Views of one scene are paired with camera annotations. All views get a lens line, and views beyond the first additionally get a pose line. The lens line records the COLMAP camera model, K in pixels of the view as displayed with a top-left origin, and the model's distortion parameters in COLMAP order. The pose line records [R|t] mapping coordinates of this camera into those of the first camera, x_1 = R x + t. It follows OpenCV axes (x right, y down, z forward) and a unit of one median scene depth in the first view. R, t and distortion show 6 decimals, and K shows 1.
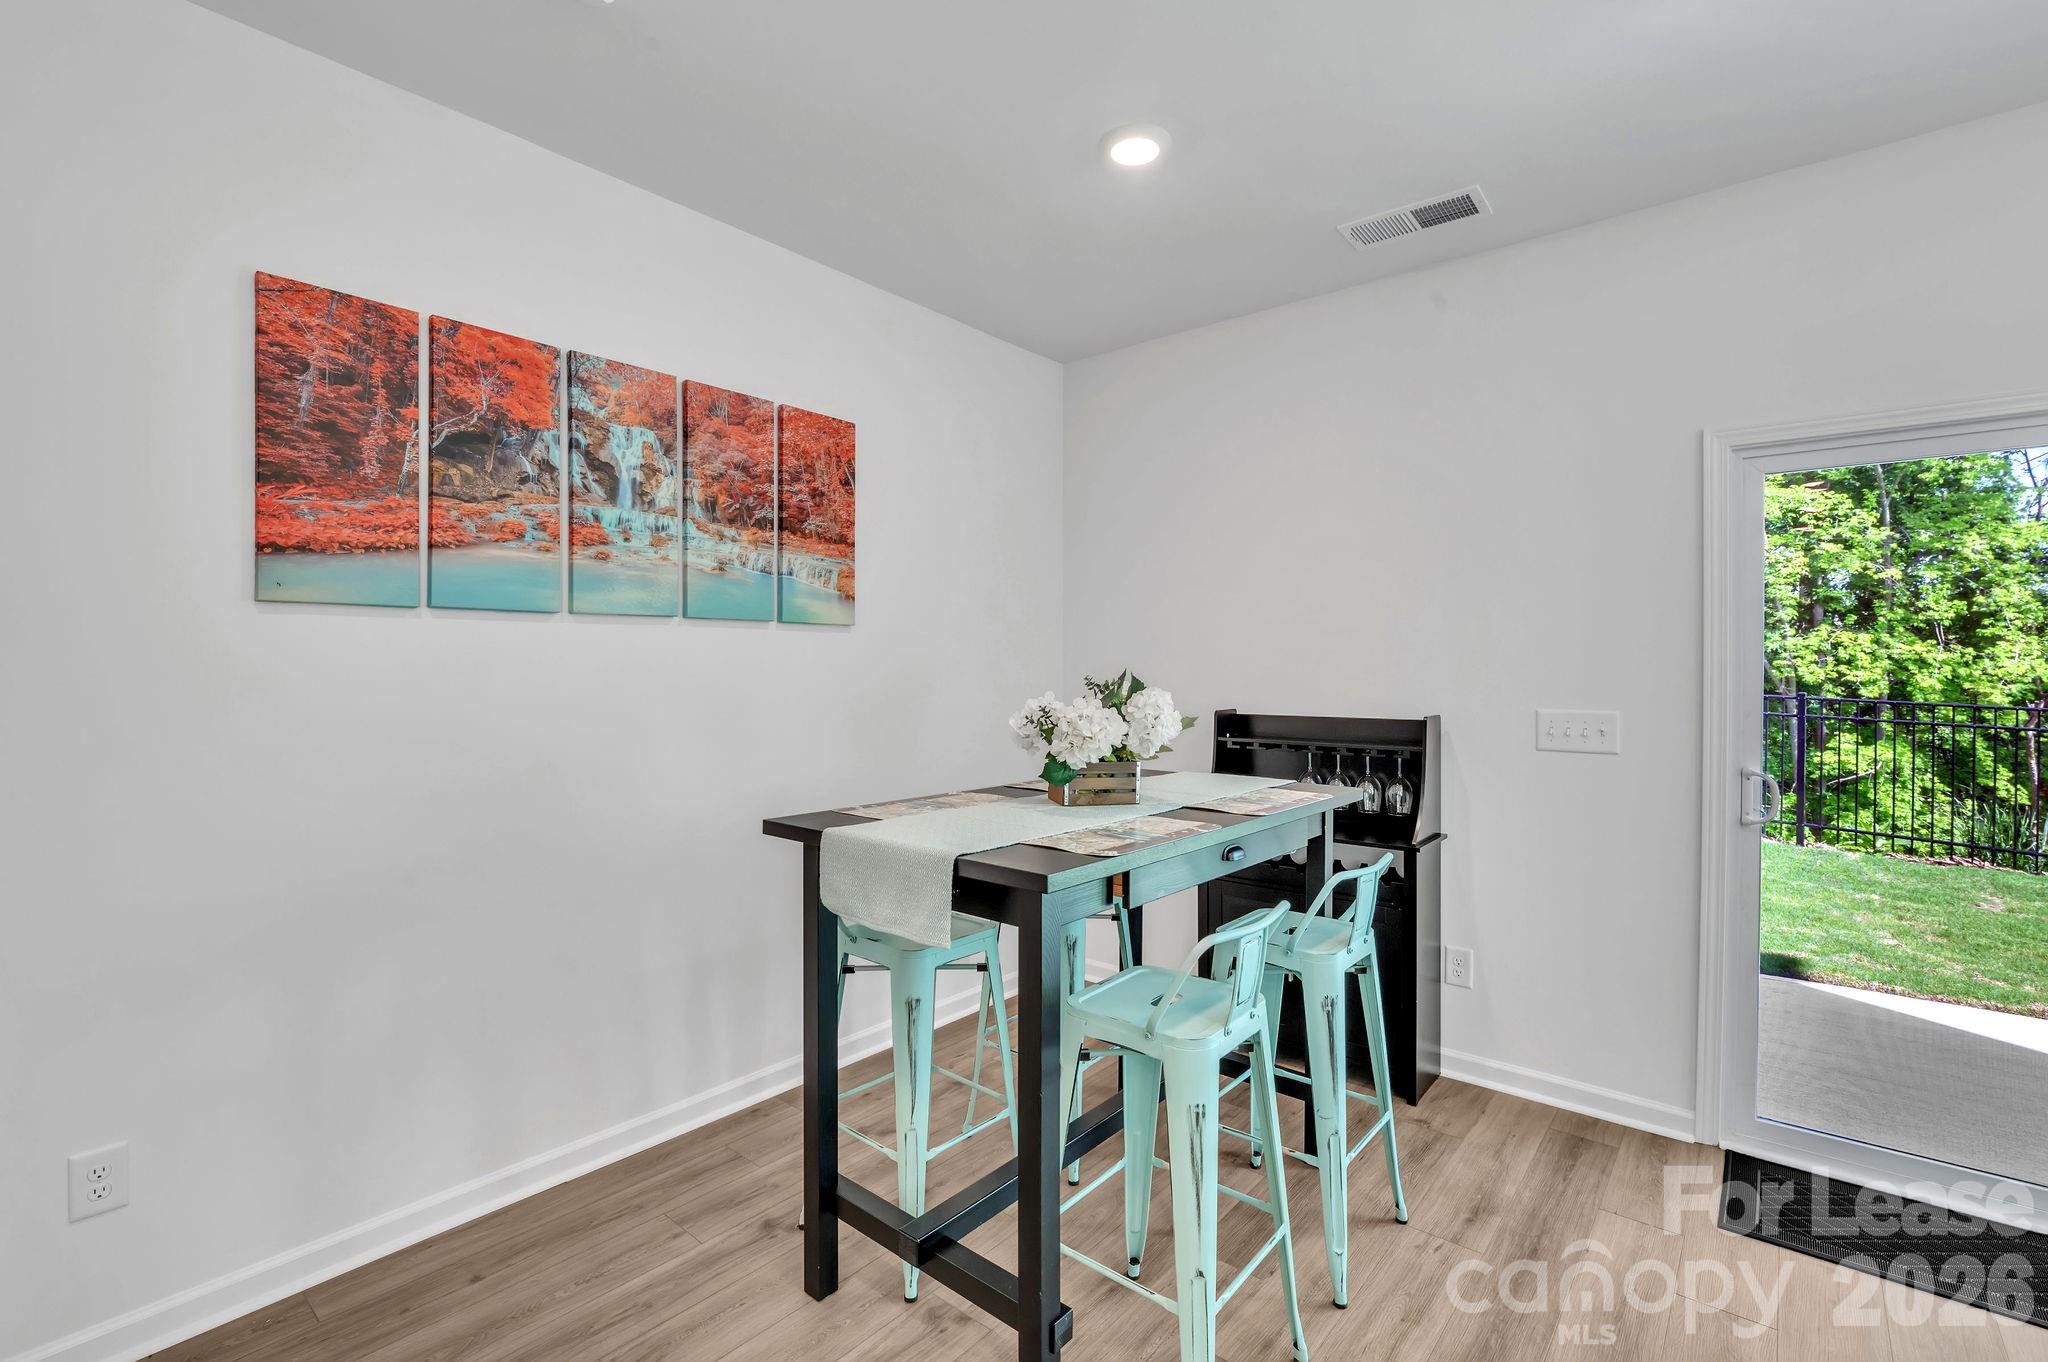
lens RADIAL K [[917.0, 0, 1021.6], [0, 917.0, 660.5], [0, 0, 1]] dist [-0.003254, 0.000096]
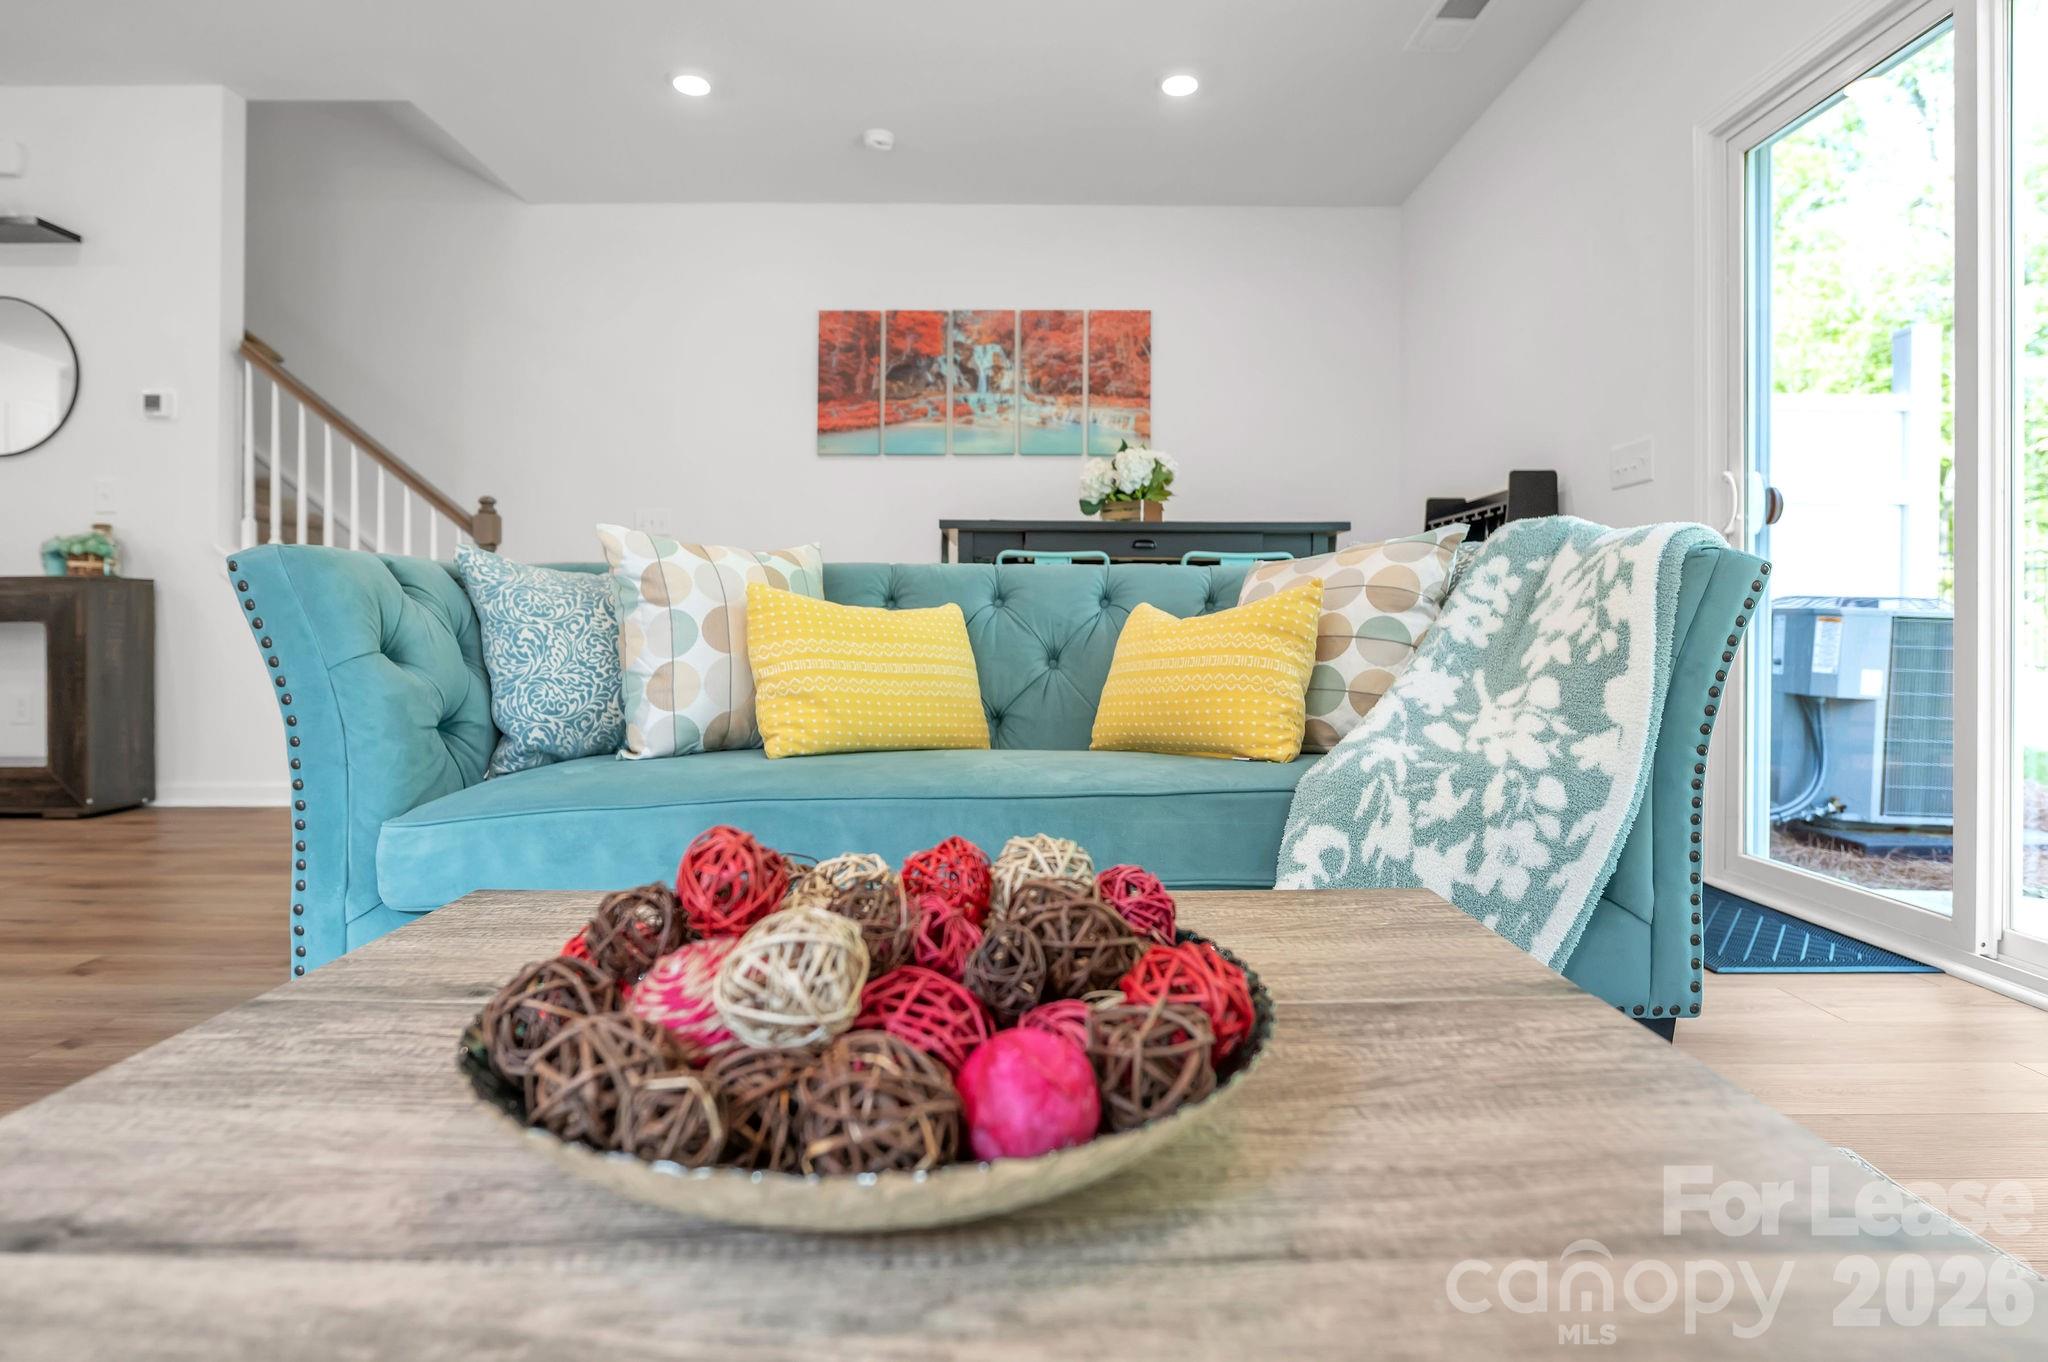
lens RADIAL K [[1092.9, 0, 1021.2], [0, 1092.9, 628.5], [0, 0, 1]] dist [-0.002298, -0.000744]
pose [[0.633061, 0.000853, -0.774101, 1.003572], [-0.002032, 0.999998, -0.000560, 0.232214], [0.774099, 0.001927, 0.633062, -0.210888]]
